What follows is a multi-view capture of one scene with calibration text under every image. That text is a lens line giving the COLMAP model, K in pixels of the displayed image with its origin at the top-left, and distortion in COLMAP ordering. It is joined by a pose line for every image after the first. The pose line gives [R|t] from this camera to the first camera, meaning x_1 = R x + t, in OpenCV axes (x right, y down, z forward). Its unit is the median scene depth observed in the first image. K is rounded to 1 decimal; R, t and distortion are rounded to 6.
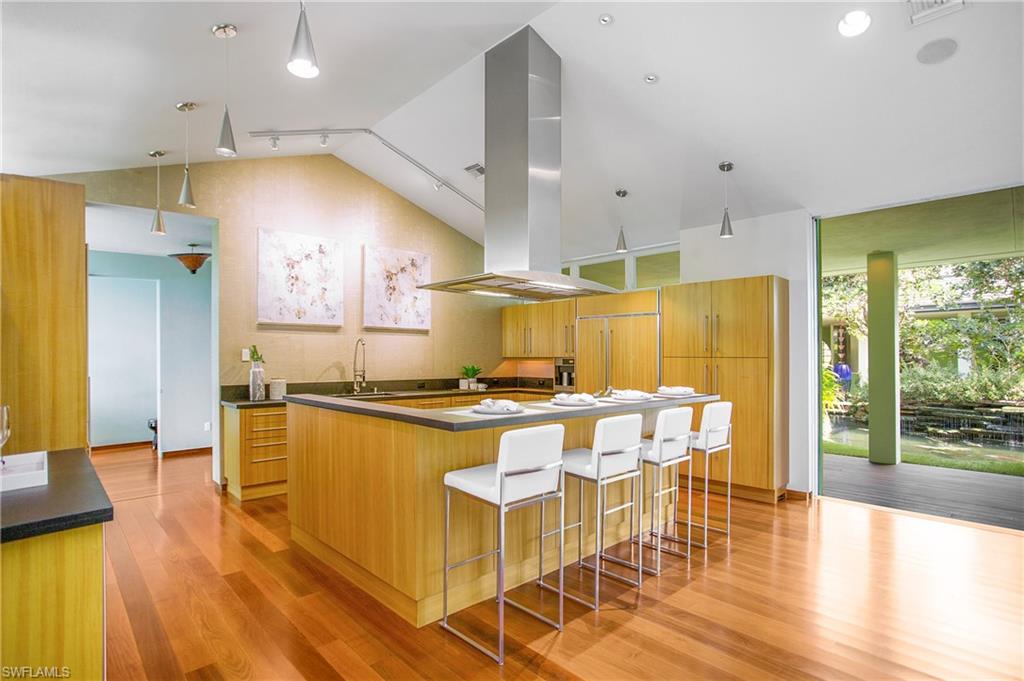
lens RADIAL K [[516.3, 0, 479.2], [0, 516.3, 357.9], [0, 0, 1]] dist [-0.000757, 0.000887]
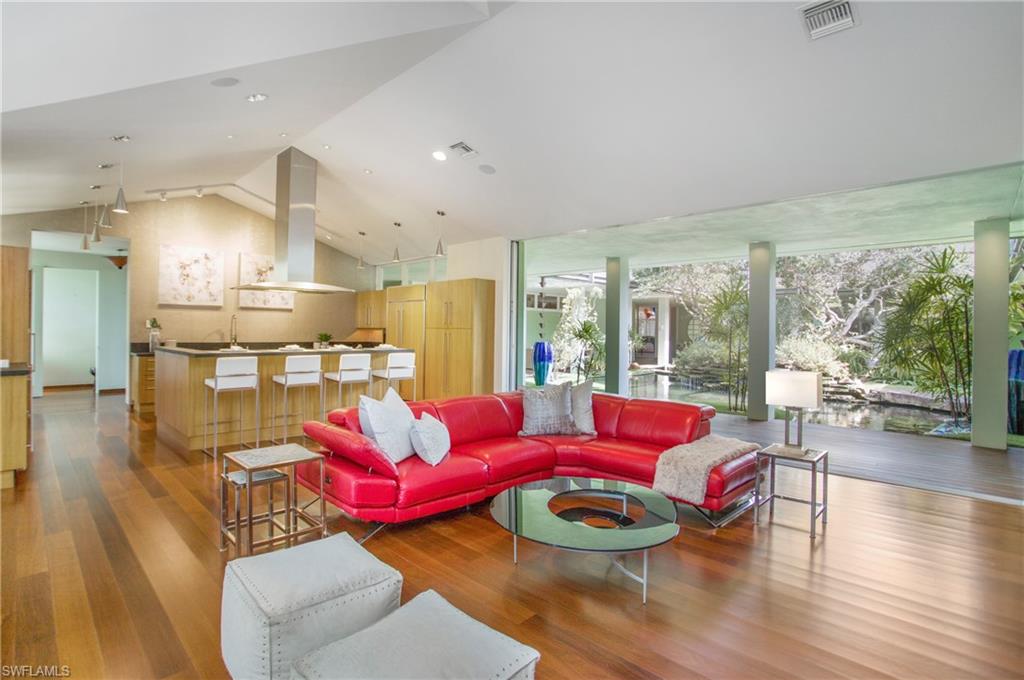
lens RADIAL K [[498.9, 0, 516.5], [0, 498.9, 325.9], [0, 0, 1]] dist [-0.004275, -0.000336]
pose [[0.995256, 0.014688, 0.096176, 0.439331], [-0.014311, 0.999887, -0.004606, -0.007892], [-0.096233, 0.003207, 0.995354, -0.528606]]
